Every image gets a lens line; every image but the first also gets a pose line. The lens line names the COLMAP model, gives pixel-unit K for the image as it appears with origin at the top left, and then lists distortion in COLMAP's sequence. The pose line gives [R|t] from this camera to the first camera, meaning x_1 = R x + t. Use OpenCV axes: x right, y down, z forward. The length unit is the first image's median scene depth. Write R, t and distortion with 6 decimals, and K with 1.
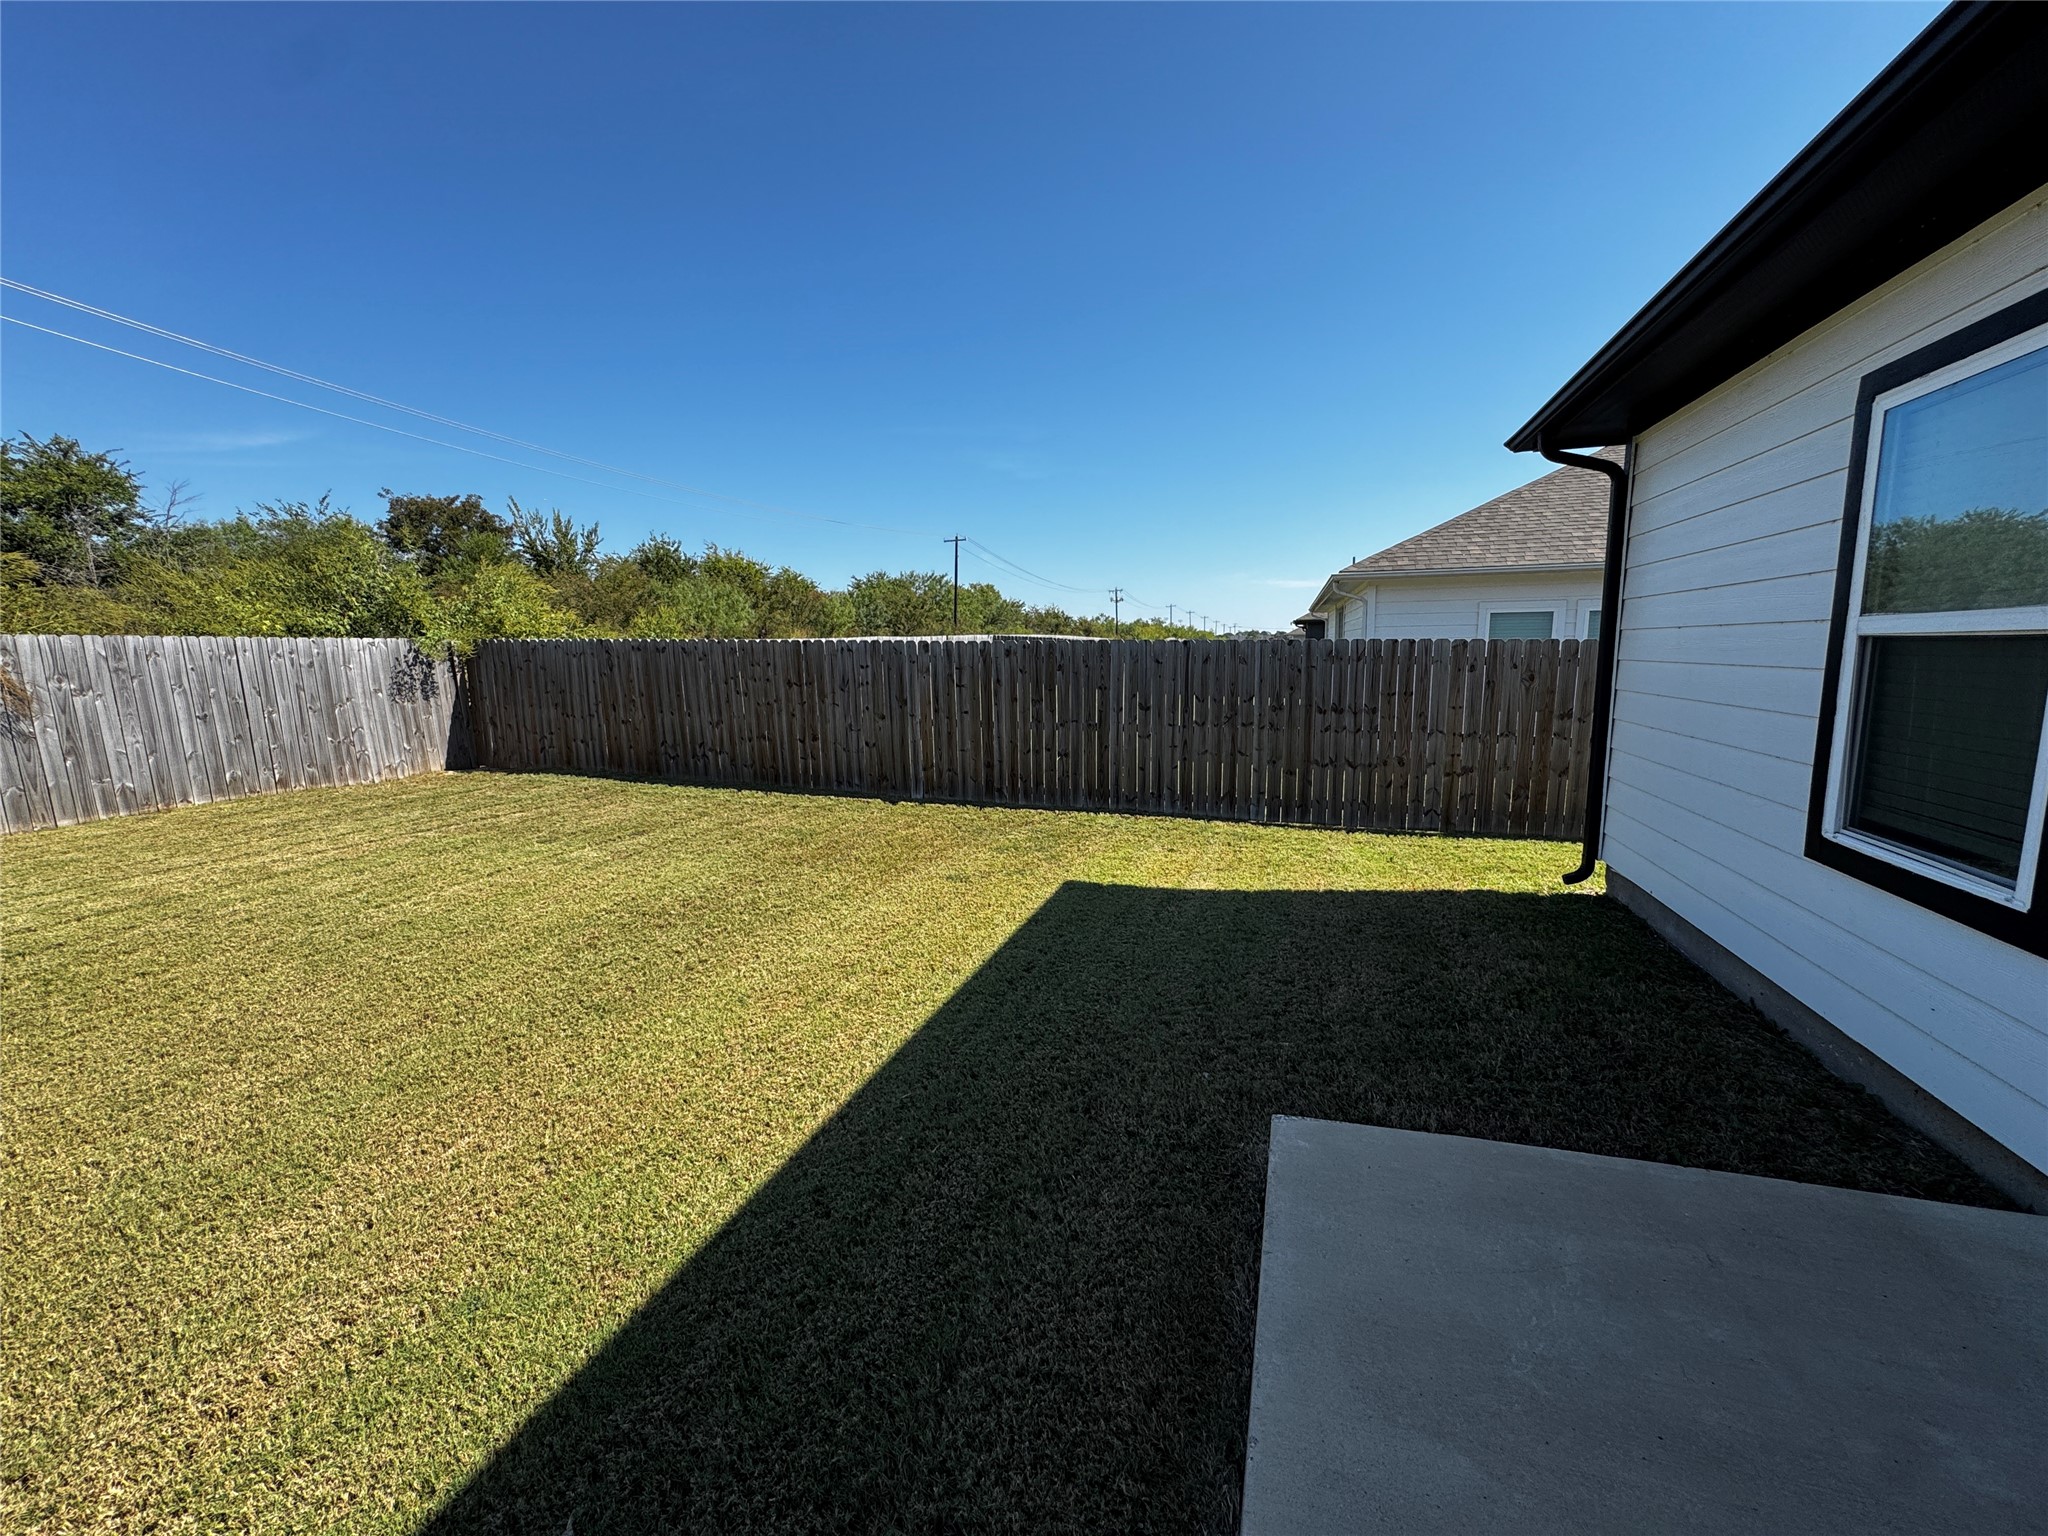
lens RADIAL K [[813.6, 0, 1020.1], [0, 813.6, 770.3], [0, 0, 1]] dist [-0.002399, -0.000352]
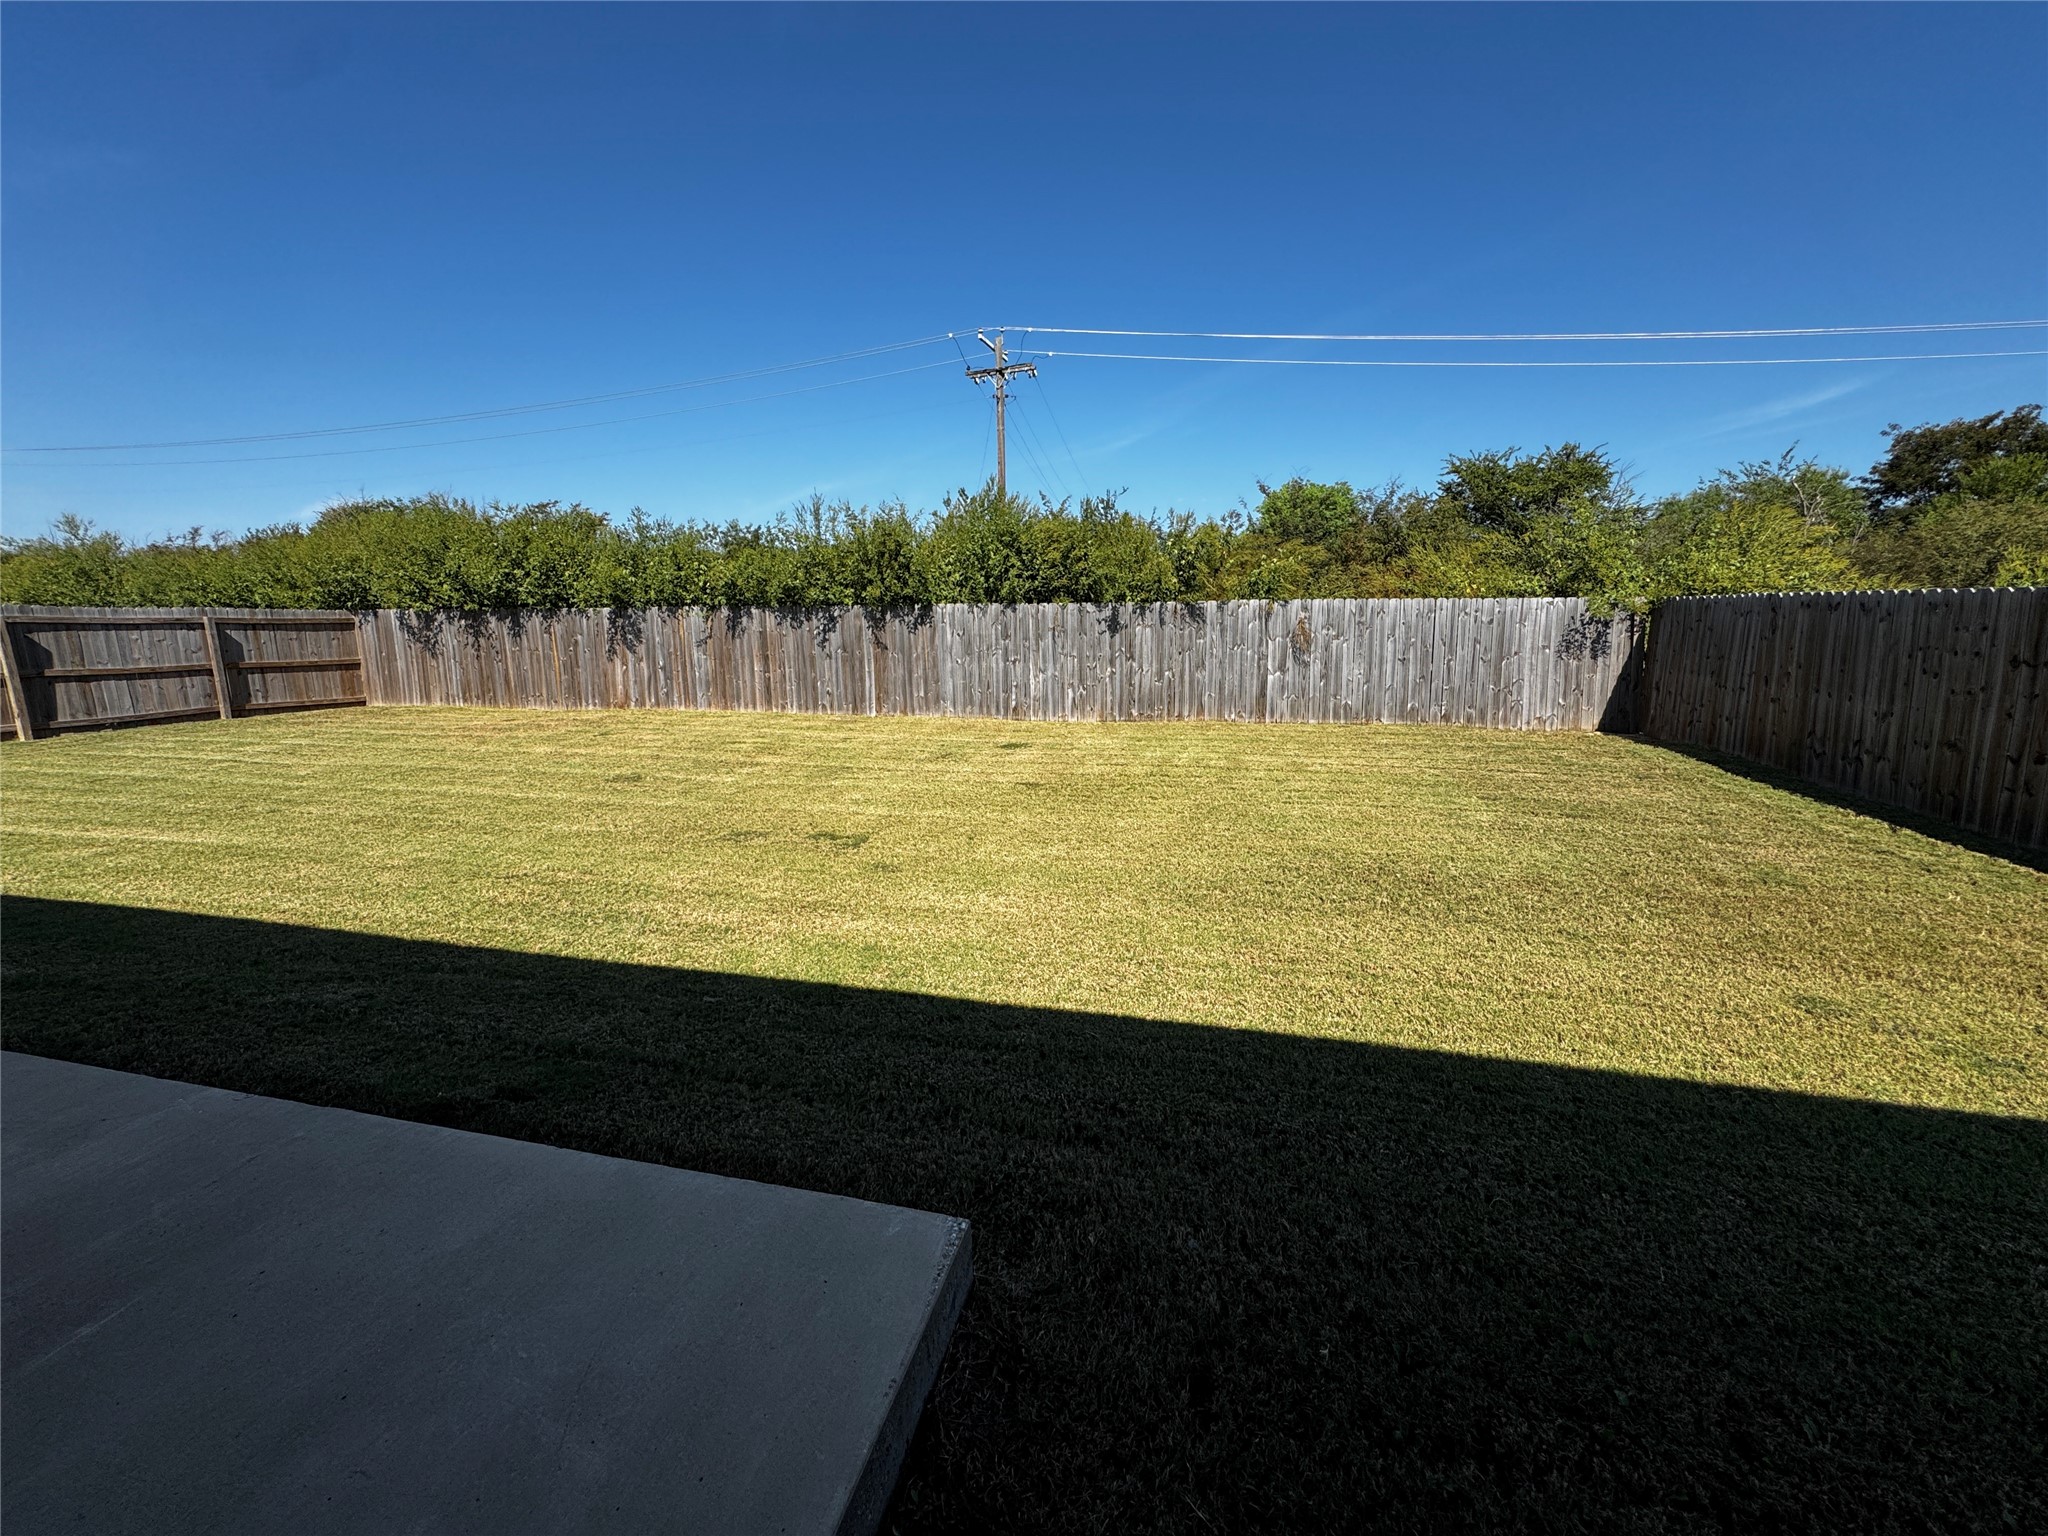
lens RADIAL K [[813.6, 0, 1027.8], [0, 813.6, 770.9], [0, 0, 1]] dist [-0.002399, -0.000352]
pose [[0.092634, 0.188903, -0.977617, 0.228321], [-0.145550, 0.973861, 0.174385, -0.025906], [0.985005, 0.126138, 0.117708, 0.217751]]
